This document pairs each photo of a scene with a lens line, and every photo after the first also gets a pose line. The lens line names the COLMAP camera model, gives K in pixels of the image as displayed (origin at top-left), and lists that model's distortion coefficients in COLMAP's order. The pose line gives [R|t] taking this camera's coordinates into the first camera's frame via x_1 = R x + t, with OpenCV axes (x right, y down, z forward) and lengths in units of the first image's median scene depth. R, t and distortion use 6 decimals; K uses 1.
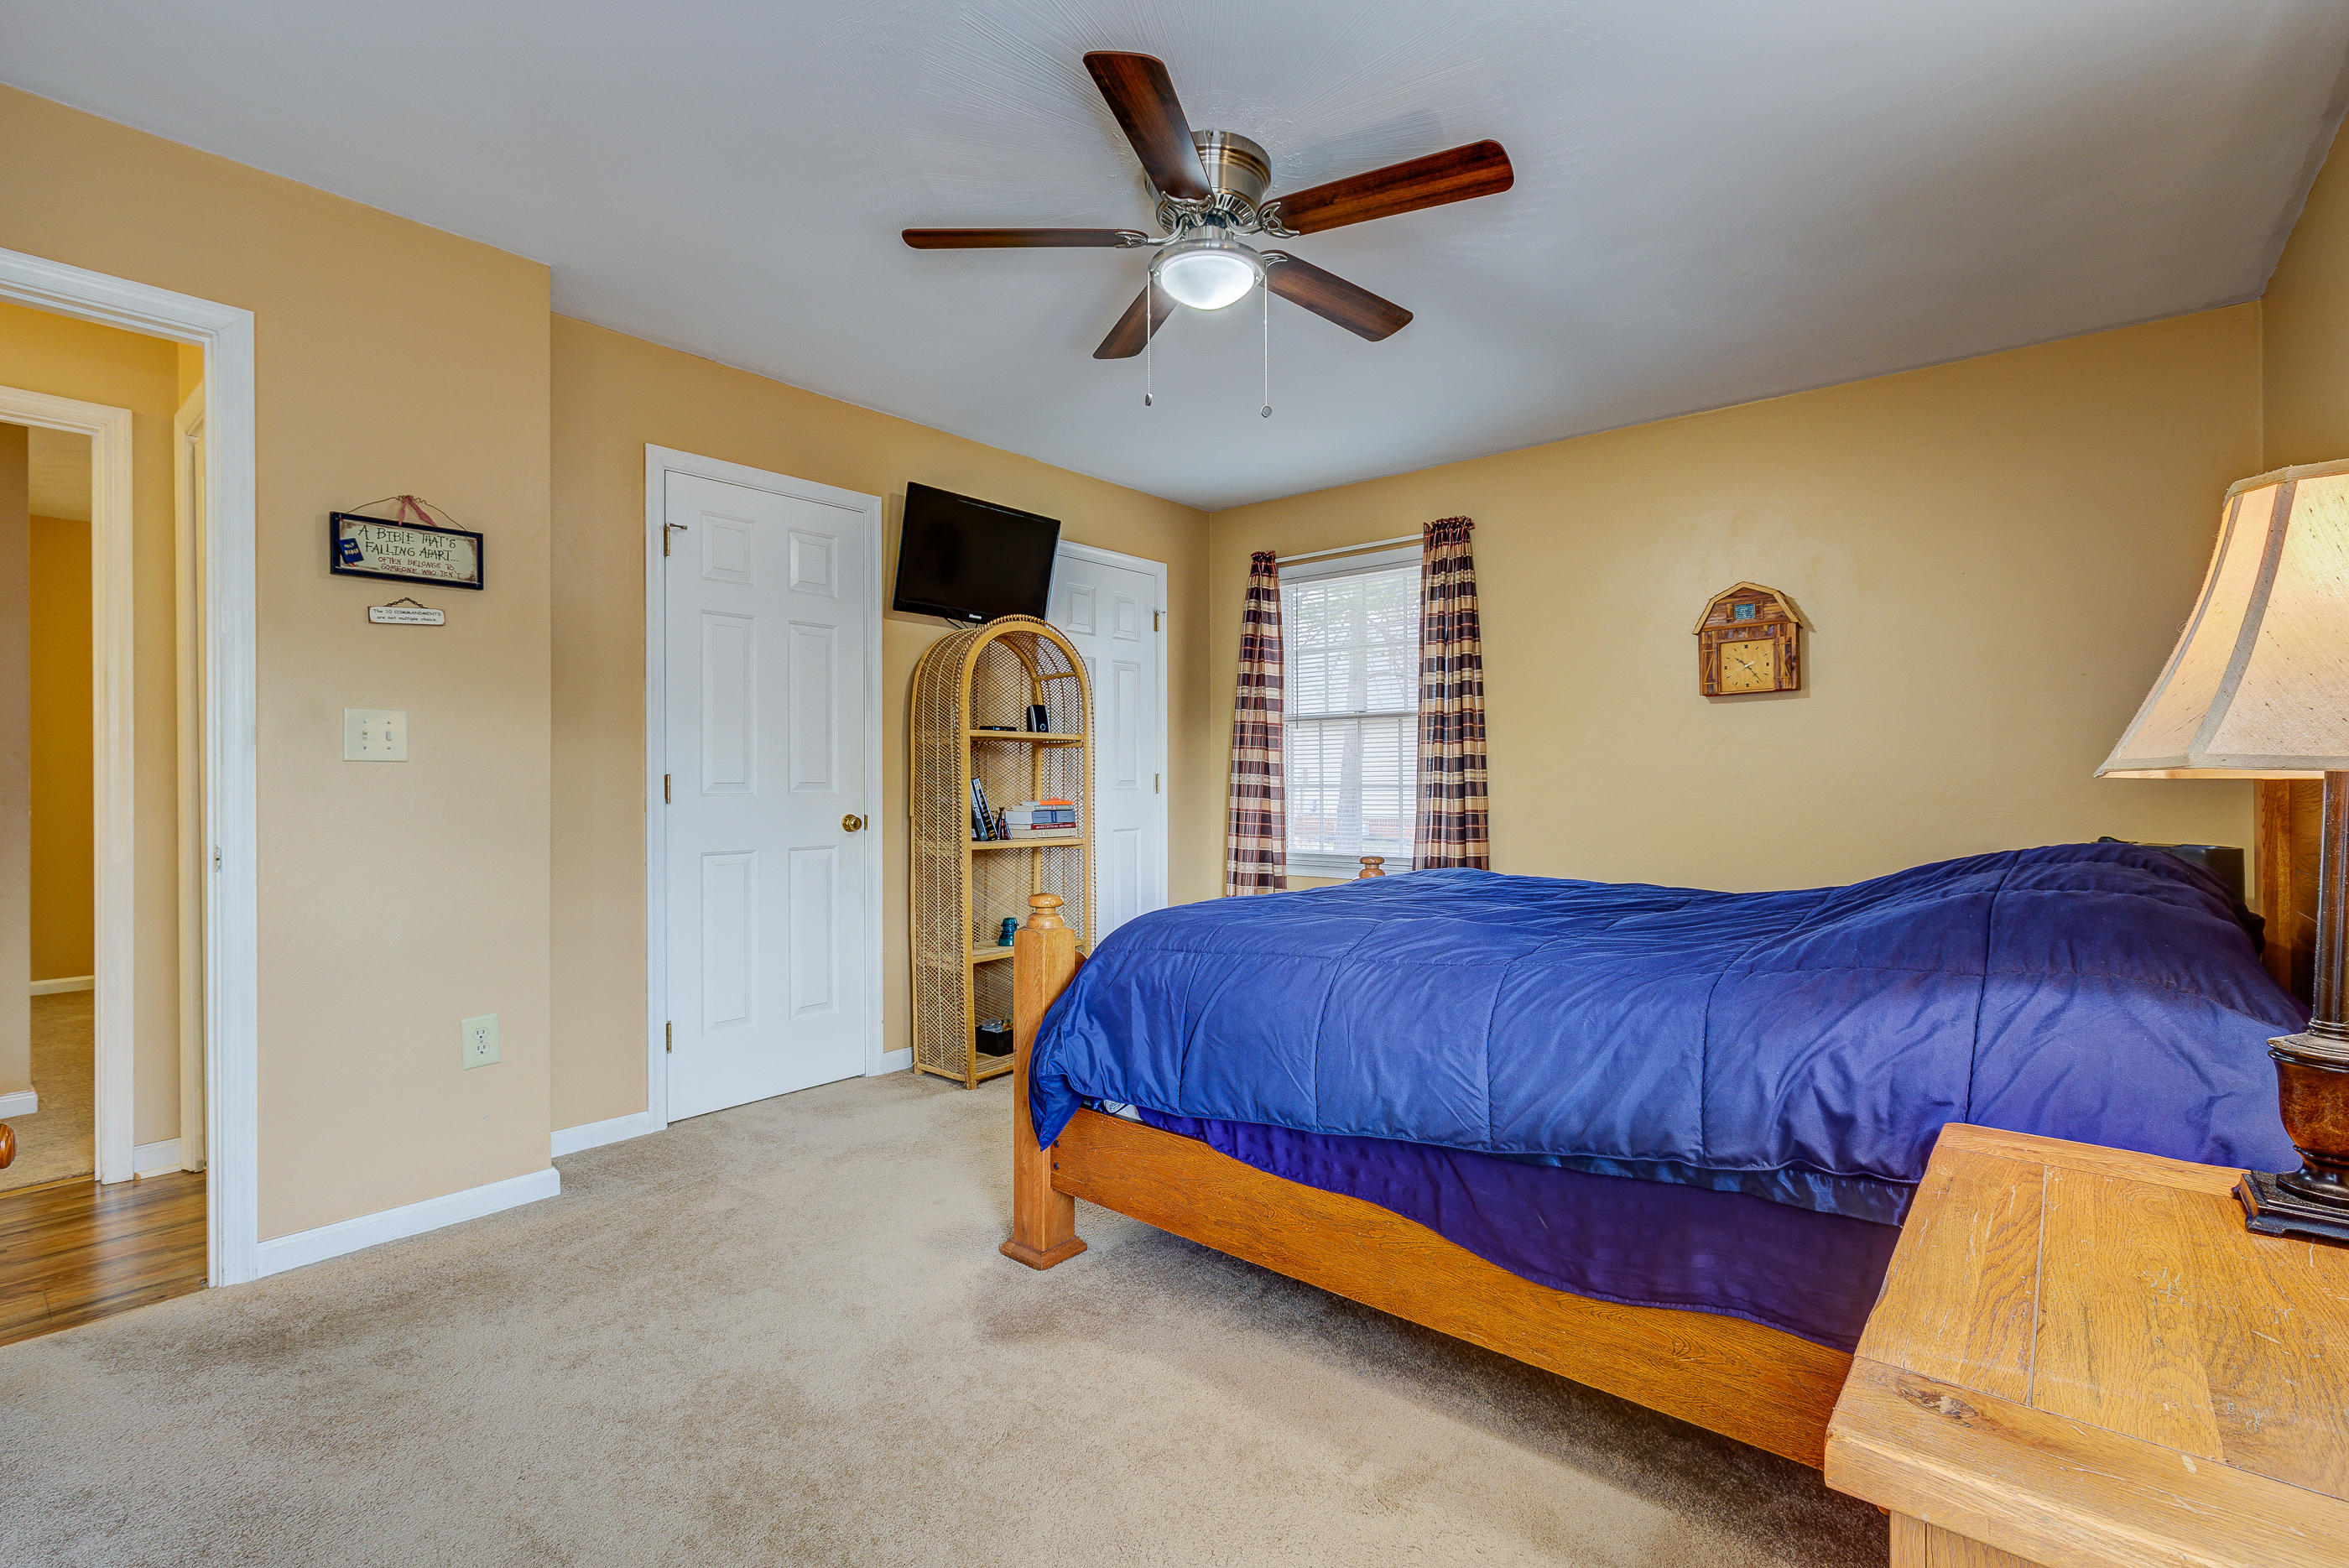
lens RADIAL K [[1057.3, 0, 1188.3], [0, 1057.3, 790.8], [0, 0, 1]] dist [-0.005023, 0.000112]
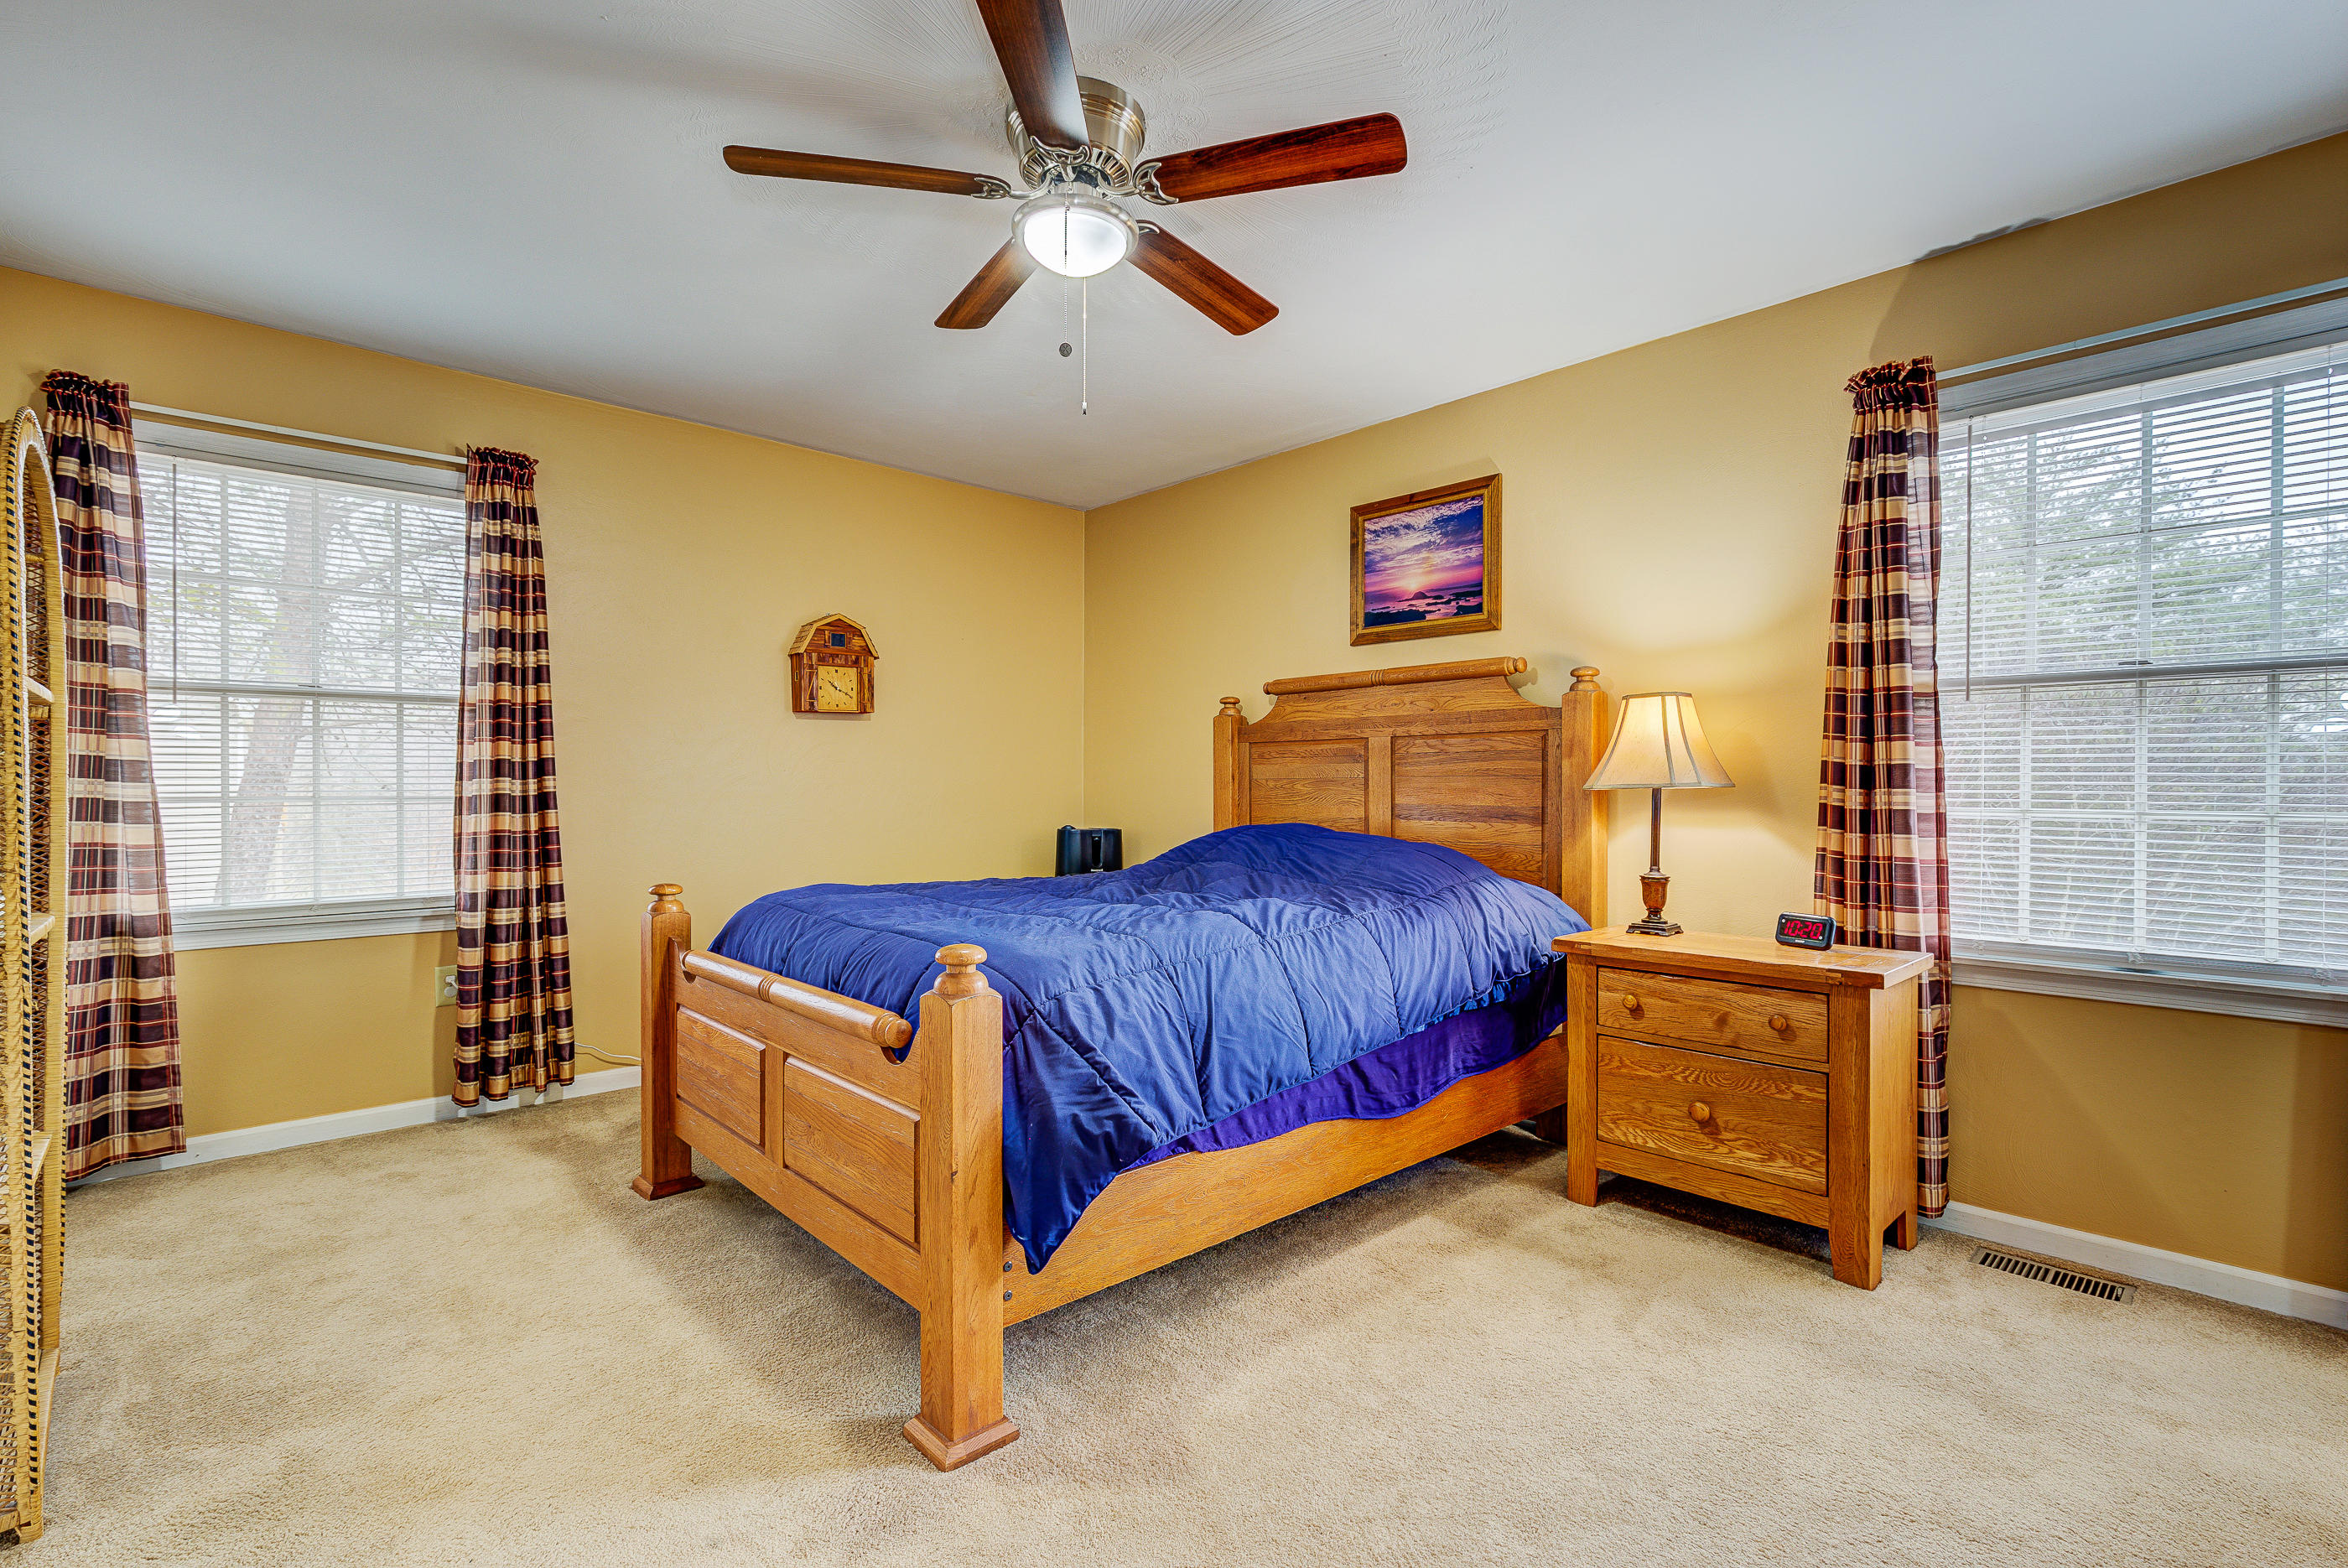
lens RADIAL K [[1056.7, 0, 1187.8], [0, 1056.7, 790.8], [0, 0, 1]] dist [-0.005023, 0.000112]
pose [[0.129074, 0.000998, 0.991634, -0.452398], [0.011103, 0.999935, -0.002452, -0.001932], [-0.991573, 0.011327, 0.129055, 0.407495]]
